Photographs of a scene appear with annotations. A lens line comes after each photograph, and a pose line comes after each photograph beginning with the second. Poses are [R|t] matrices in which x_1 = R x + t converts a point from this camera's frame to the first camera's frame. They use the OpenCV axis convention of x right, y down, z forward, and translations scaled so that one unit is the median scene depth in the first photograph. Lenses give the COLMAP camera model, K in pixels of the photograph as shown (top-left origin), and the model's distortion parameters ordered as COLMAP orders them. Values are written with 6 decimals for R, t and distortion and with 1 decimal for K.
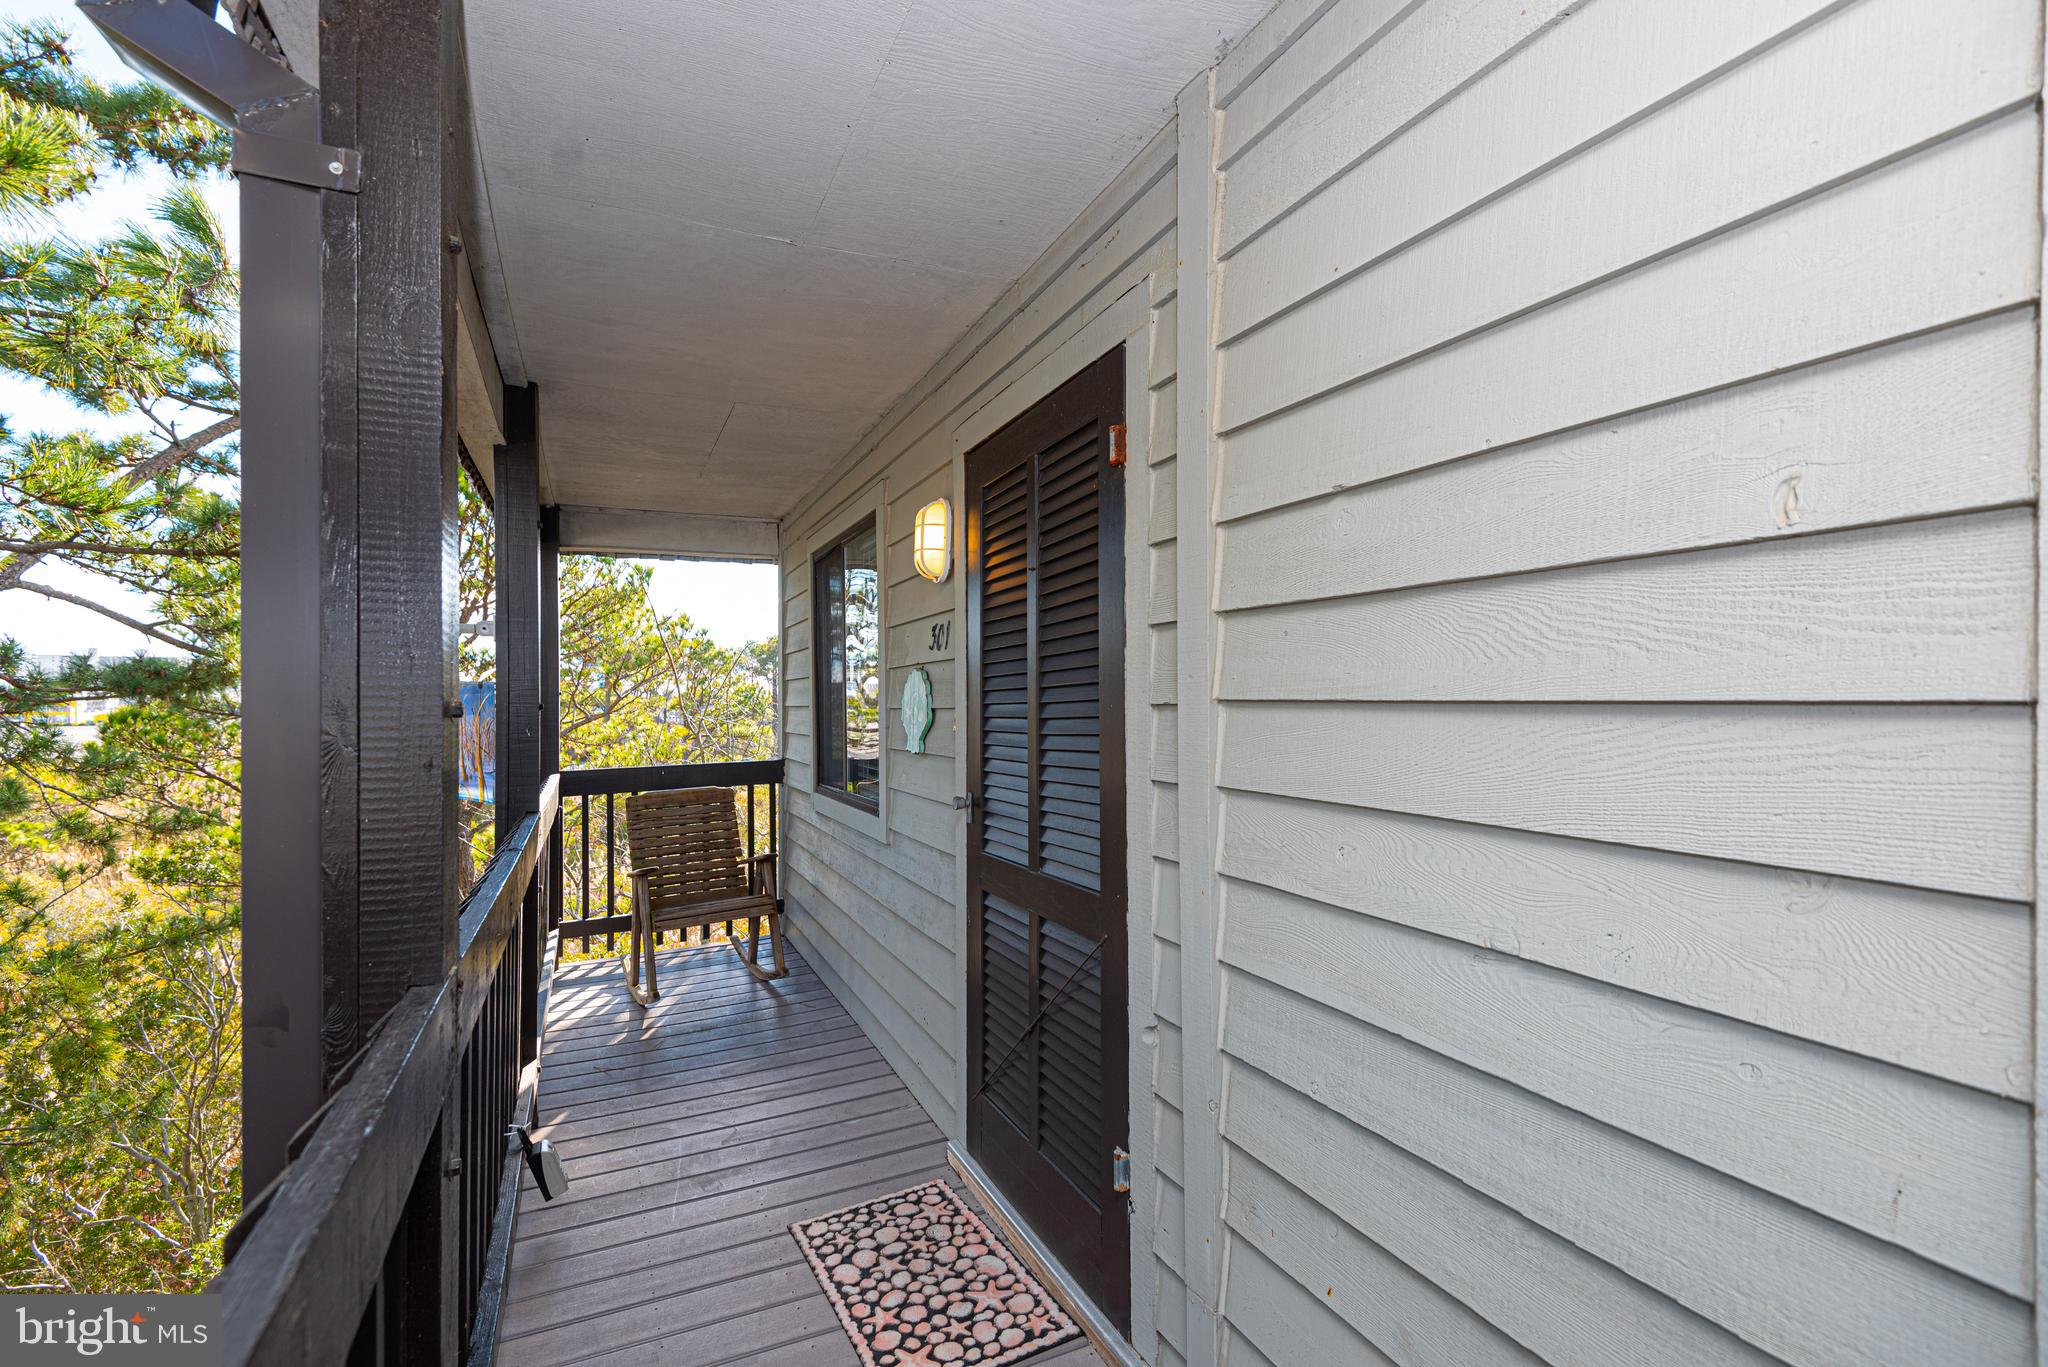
lens RADIAL K [[931.2, 0, 1014.4], [0, 931.2, 687.2], [0, 0, 1]] dist [0.020645, -0.012653]
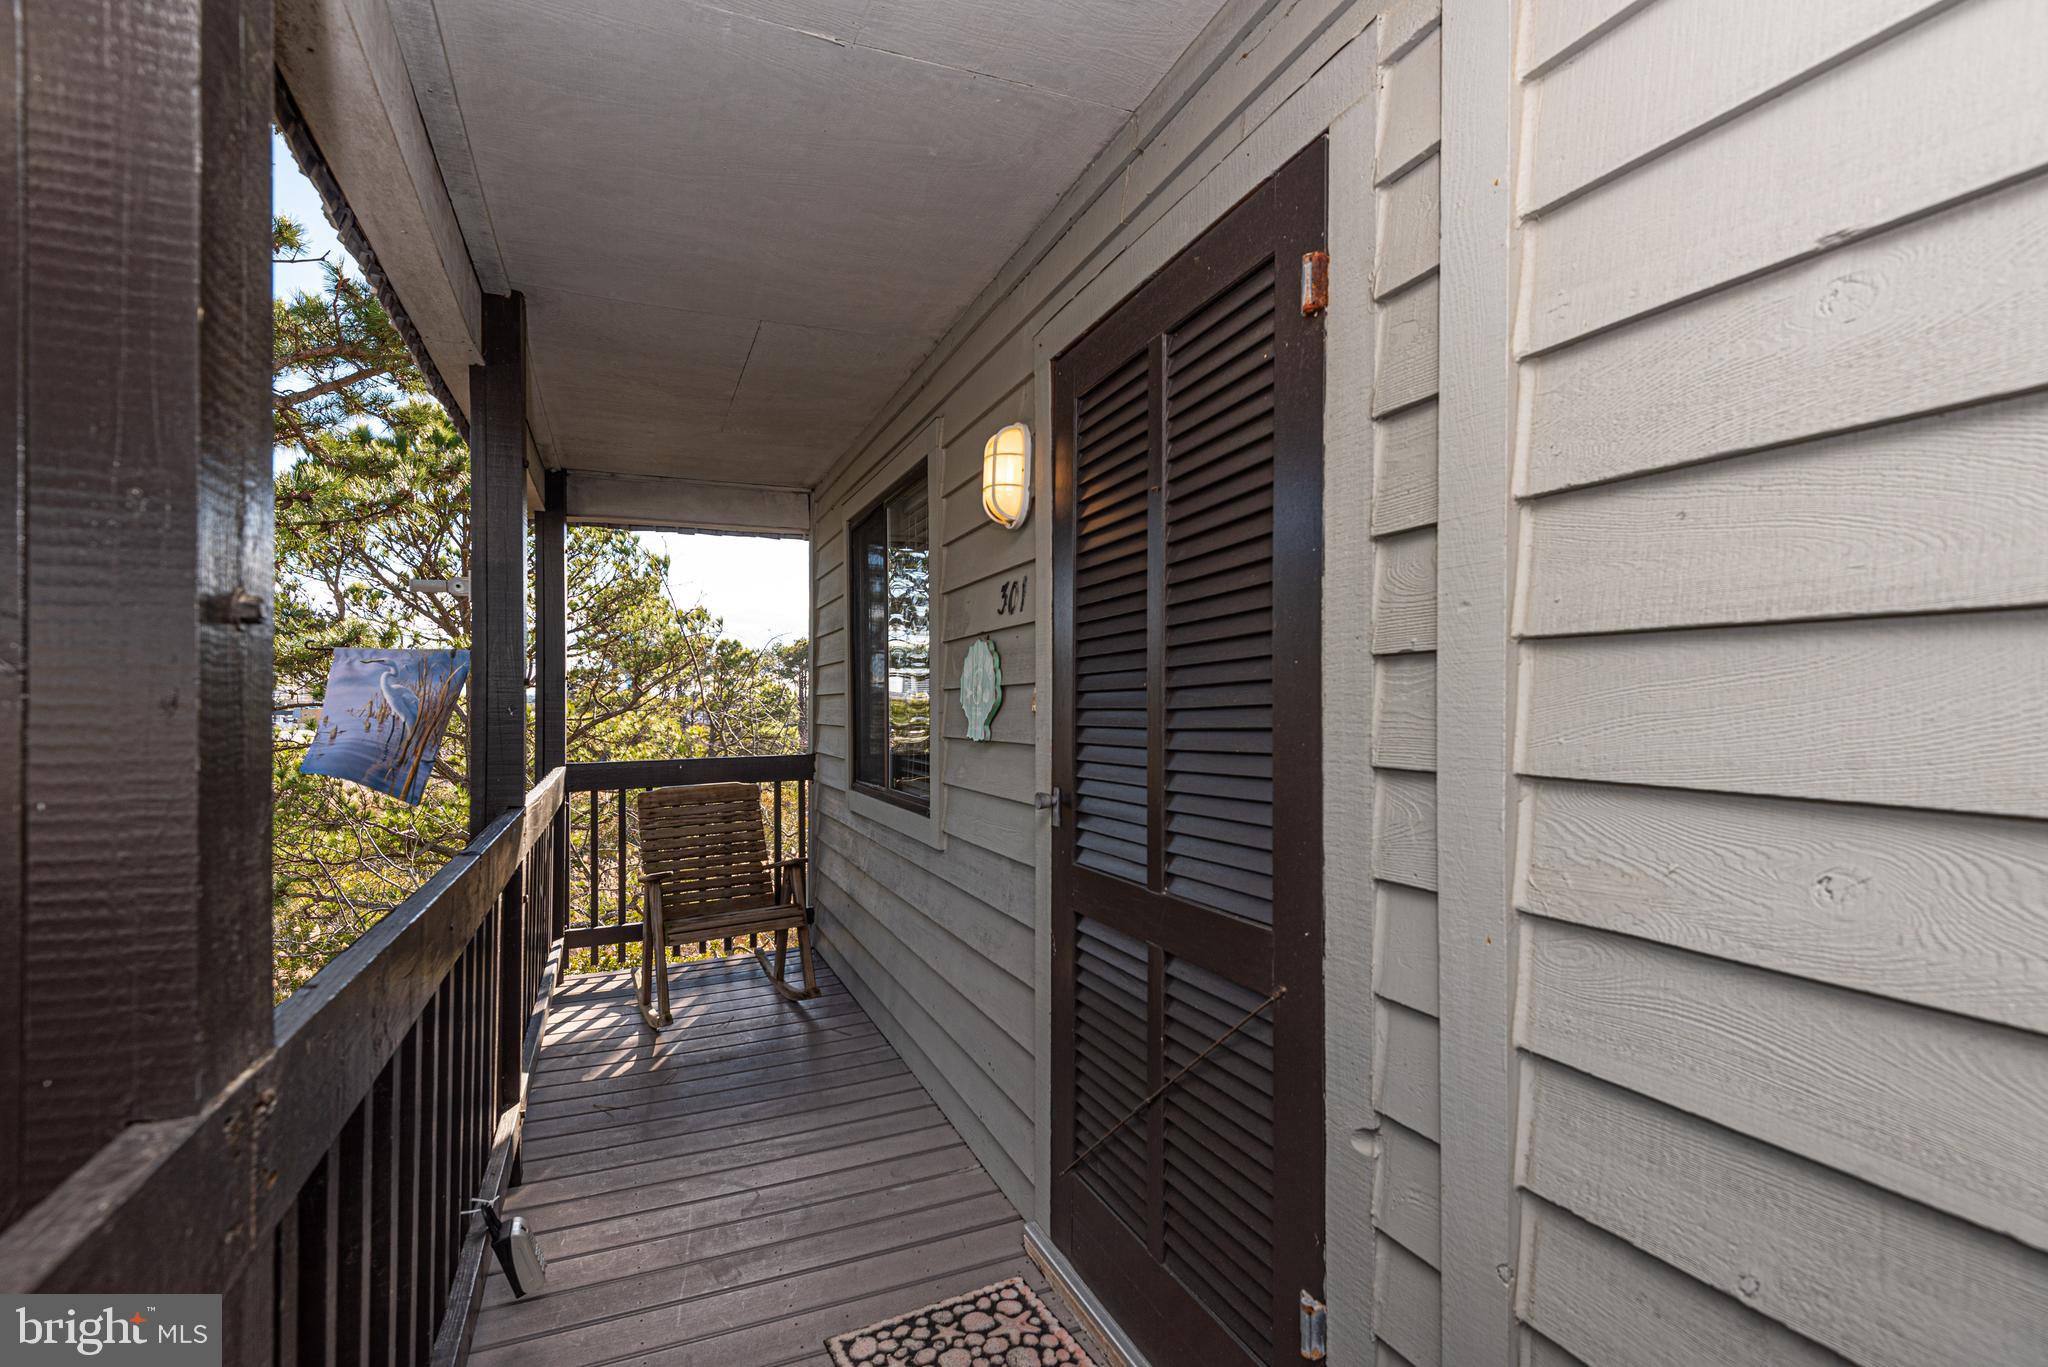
lens RADIAL K [[931.2, 0, 1044.5], [0, 931.2, 720.6], [0, 0, 1]] dist [0.020645, -0.012653]
pose [[0.999908, 0.013086, 0.003693, -0.071480], [-0.013194, 0.999440, 0.030765, 0.036676], [-0.003288, -0.030811, 0.999520, 0.246357]]
